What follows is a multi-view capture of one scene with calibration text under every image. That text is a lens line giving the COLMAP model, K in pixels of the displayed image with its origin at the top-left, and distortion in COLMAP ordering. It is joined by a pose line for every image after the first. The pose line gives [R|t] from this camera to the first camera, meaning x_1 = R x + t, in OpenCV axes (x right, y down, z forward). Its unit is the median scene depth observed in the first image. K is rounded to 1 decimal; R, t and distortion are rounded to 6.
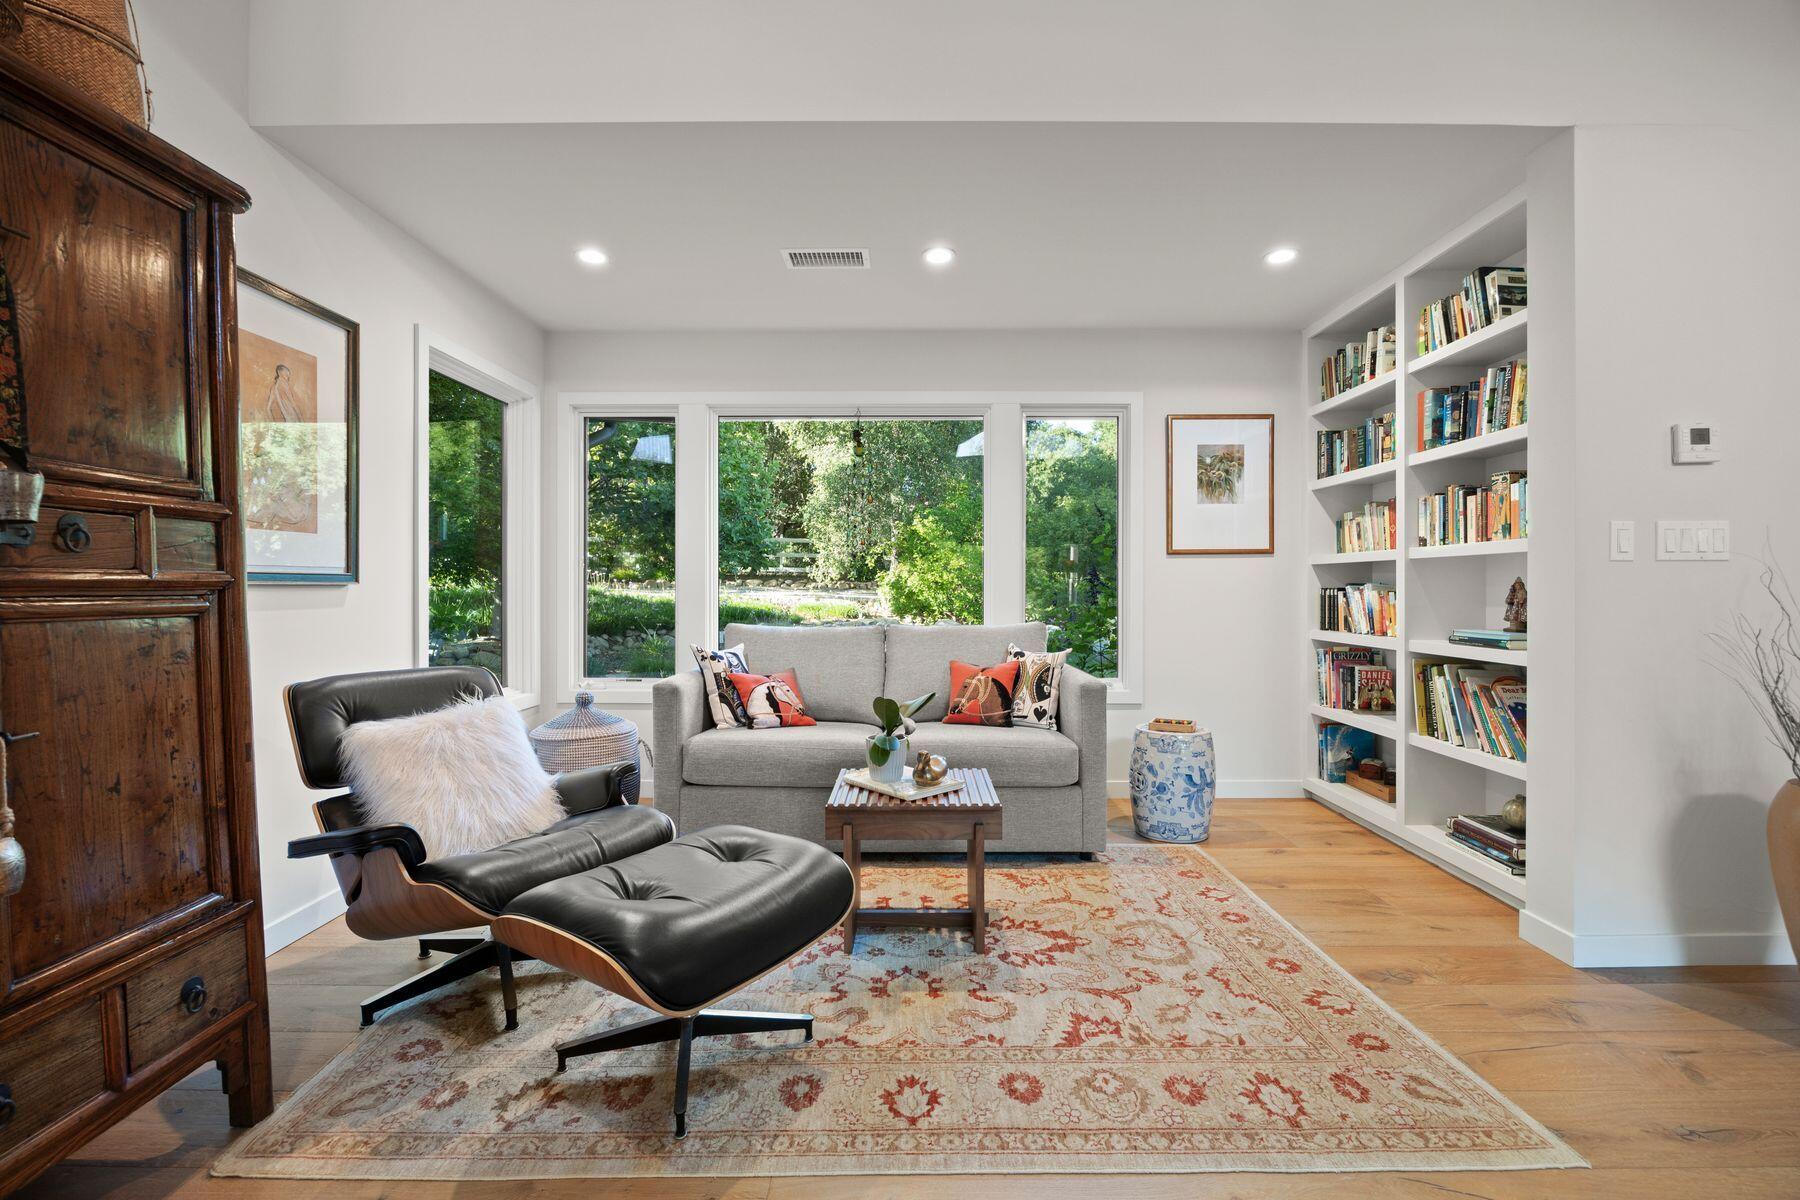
lens RADIAL K [[791.0, 0, 902.5], [0, 791.0, 591.6], [0, 0, 1]] dist [-0.012930, -0.000222]
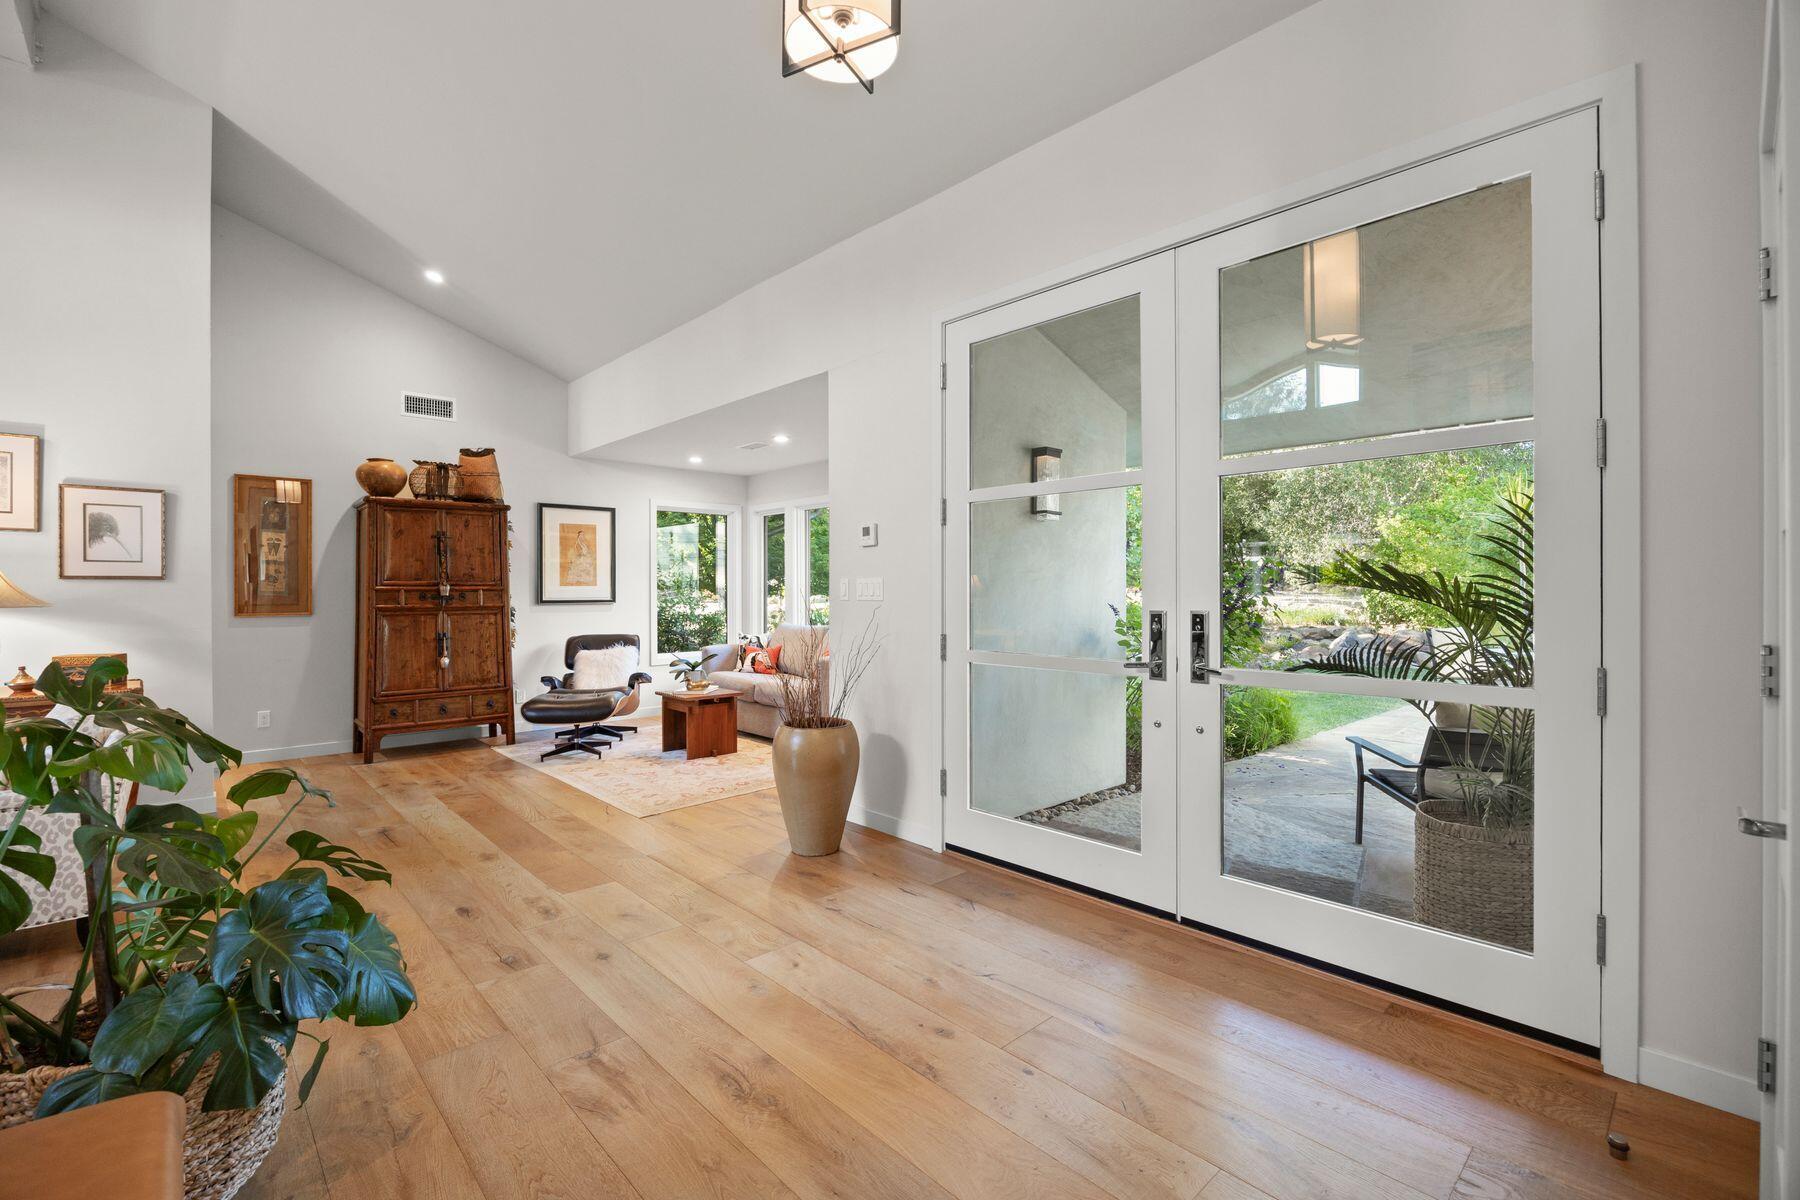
lens RADIAL K [[791.0, 0, 902.5], [0, 791.0, 591.6], [0, 0, 1]] dist [-0.012930, -0.000222]
pose [[0.685326, -0.000318, -0.728236, 2.045142], [-0.000370, 1.000000, -0.000785, -0.049896], [0.728236, 0.000807, 0.685326, -0.162058]]
